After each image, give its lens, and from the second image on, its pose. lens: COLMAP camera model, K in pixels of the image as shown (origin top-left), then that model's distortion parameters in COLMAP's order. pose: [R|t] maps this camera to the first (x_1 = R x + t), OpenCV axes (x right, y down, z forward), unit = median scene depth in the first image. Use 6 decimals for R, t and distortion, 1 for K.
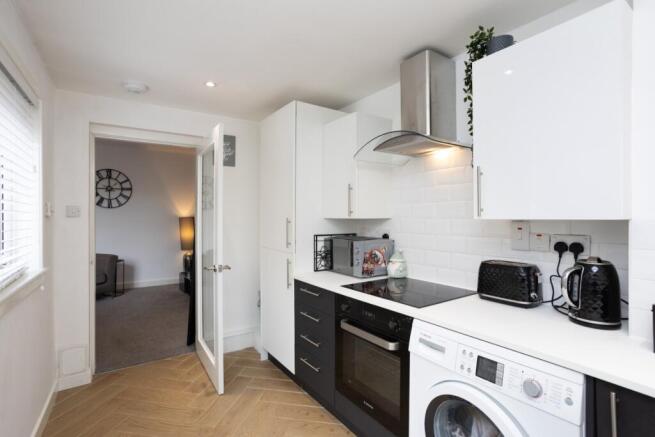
lens RADIAL K [[308.4, 0, 327.5], [0, 308.4, 218.5], [0, 0, 1]] dist [-0.034005, 0.000074]
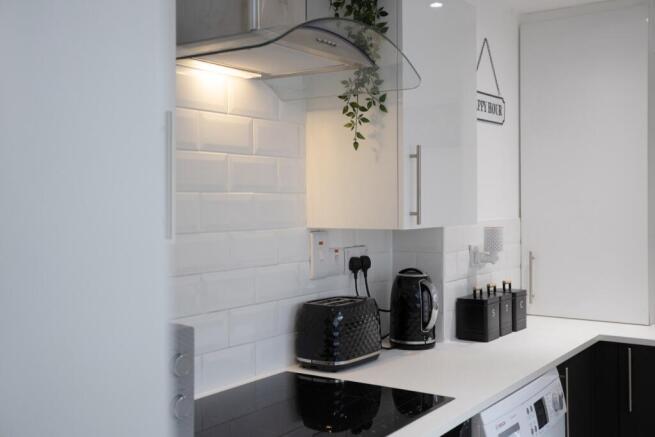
lens RADIAL K [[727.6, 0, 327.4], [0, 727.6, 202.0], [0, 0, 1]] dist [0.017558, 0.004949]
pose [[-0.361415, 0.001544, 0.932404, -0.739205], [0.005188, 0.999986, 0.000355, -0.050673], [-0.932391, 0.004965, -0.361418, 1.508528]]
